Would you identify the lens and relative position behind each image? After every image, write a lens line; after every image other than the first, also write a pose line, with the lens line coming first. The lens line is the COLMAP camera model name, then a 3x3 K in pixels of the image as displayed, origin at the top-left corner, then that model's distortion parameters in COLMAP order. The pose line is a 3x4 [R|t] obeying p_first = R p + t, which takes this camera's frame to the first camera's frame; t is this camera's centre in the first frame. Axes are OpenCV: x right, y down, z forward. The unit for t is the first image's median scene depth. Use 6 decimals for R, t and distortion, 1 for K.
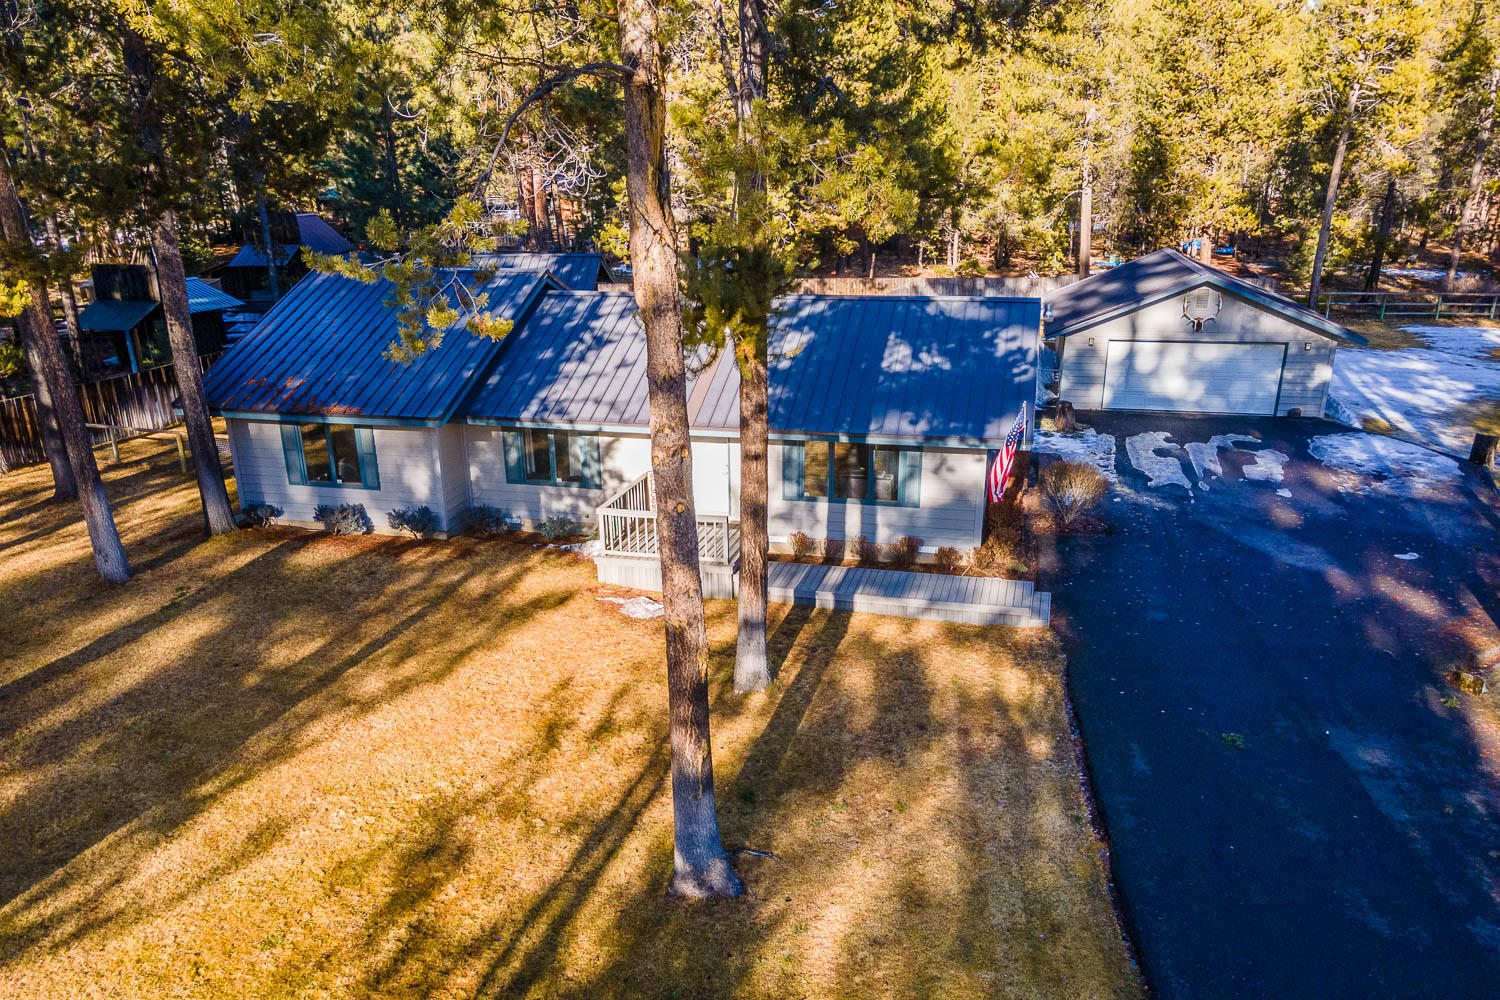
lens RADIAL K [[1062.2, 0, 747.4], [0, 1062.2, 600.2], [0, 0, 1]] dist [0.050443, 0.001096]
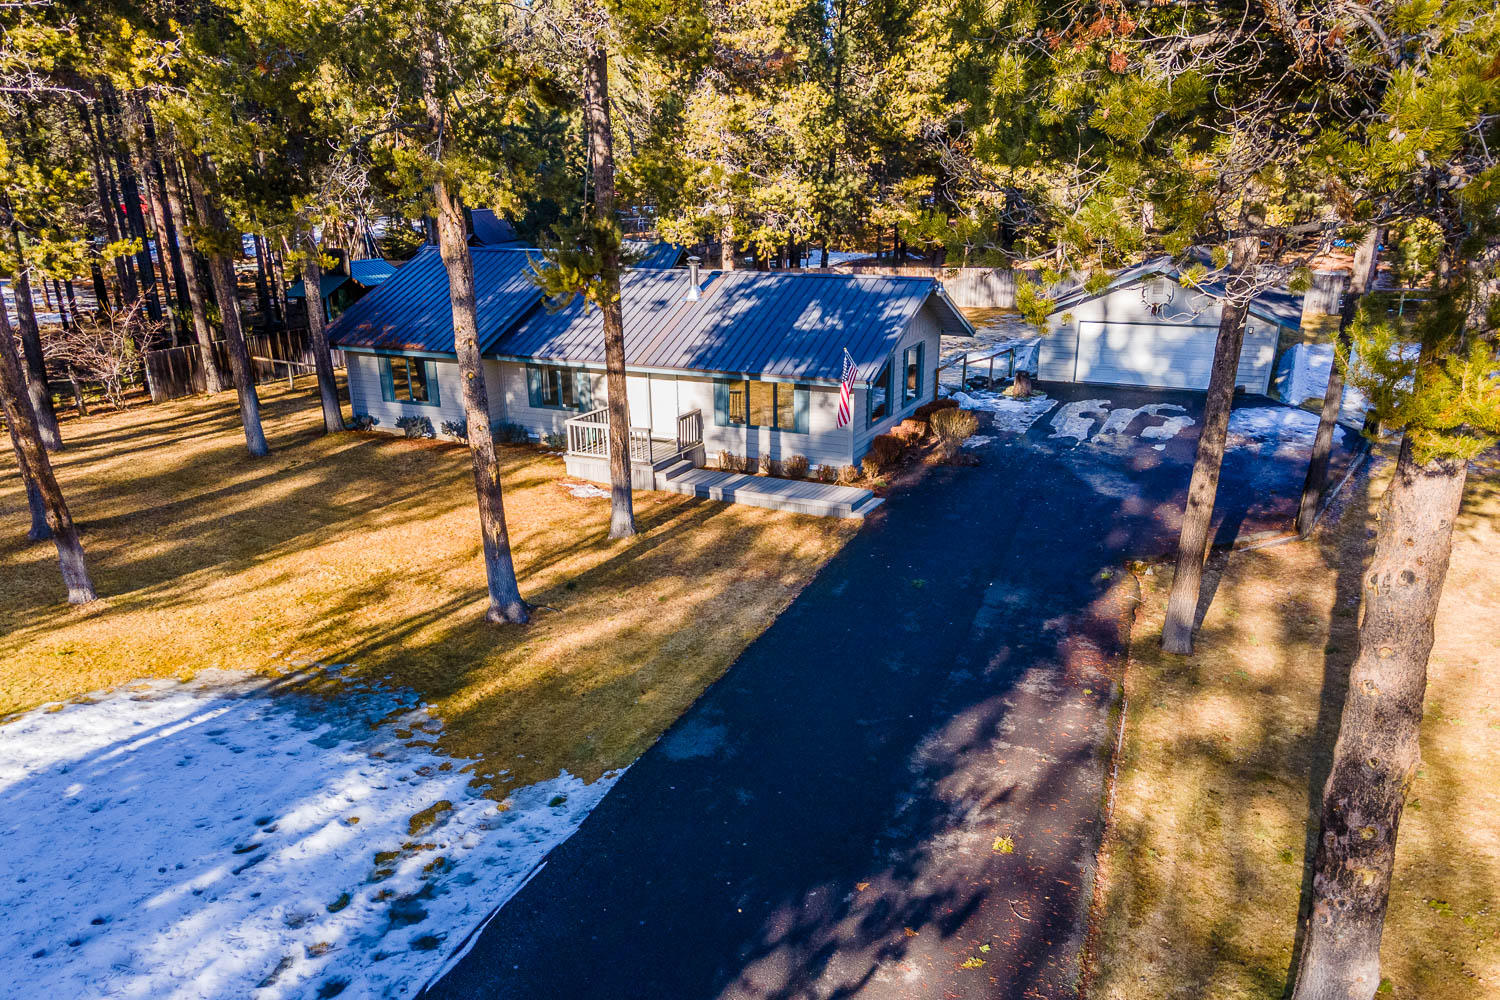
lens RADIAL K [[1062.2, 0, 747.4], [0, 1062.2, 600.2], [0, 0, 1]] dist [0.050443, 0.001096]
pose [[0.978676, 0.076145, -0.190777, 0.334522], [-0.075537, 0.997088, 0.010465, 0.104254], [0.191018, 0.004169, 0.981578, -0.286538]]
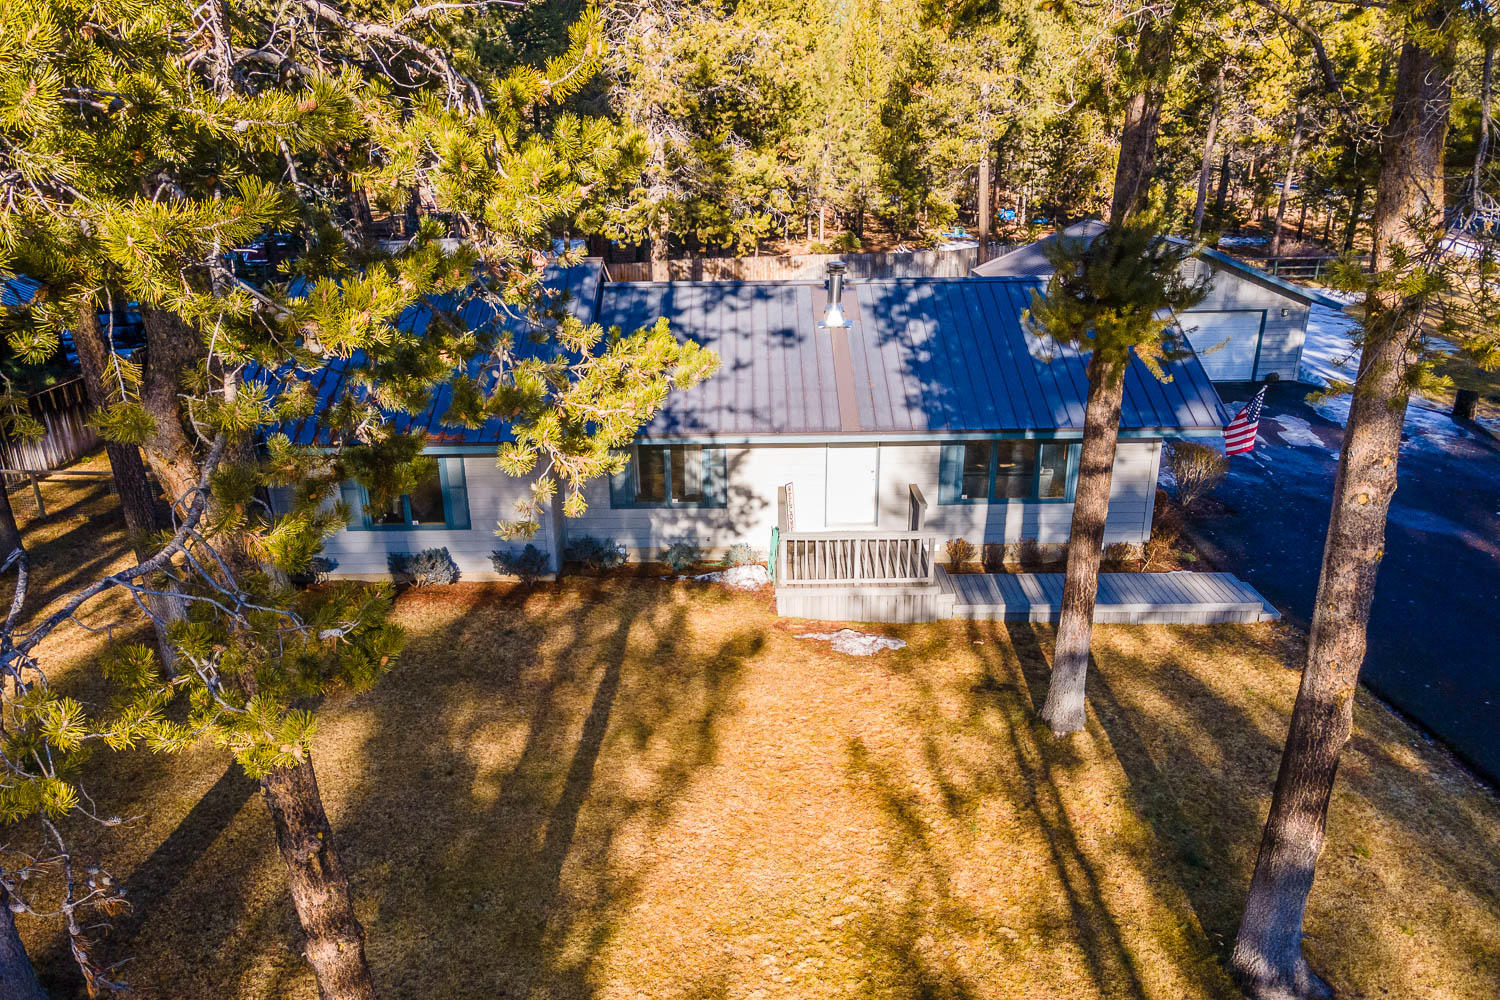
lens RADIAL K [[1062.2, 0, 747.4], [0, 1062.2, 600.2], [0, 0, 1]] dist [0.050443, 0.001096]
pose [[0.971648, -0.095529, 0.216276, -0.324255], [0.090758, 0.995362, 0.031909, -0.055998], [-0.218321, -0.011375, 0.975811, 0.137567]]
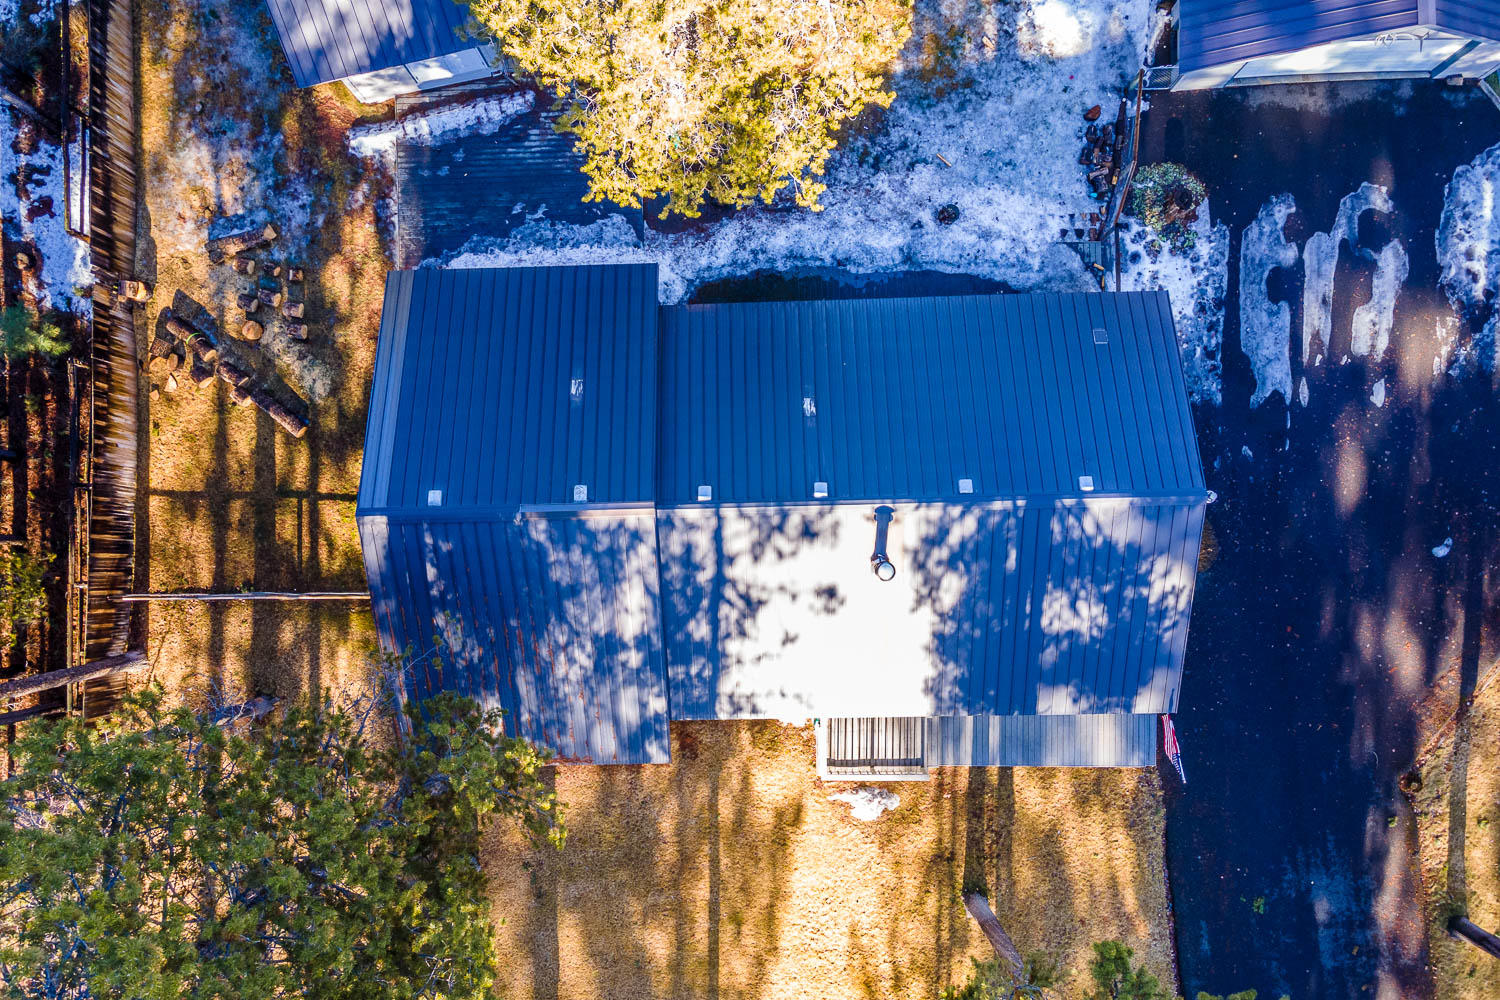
lens RADIAL K [[1062.2, 0, 747.4], [0, 1062.2, 600.2], [0, 0, 1]] dist [0.050443, 0.001096]
pose [[0.966122, -0.257972, -0.007687, -0.138160], [0.099434, 0.344571, 0.933479, -1.211088], [-0.238163, -0.902619, 0.358549, 0.687639]]
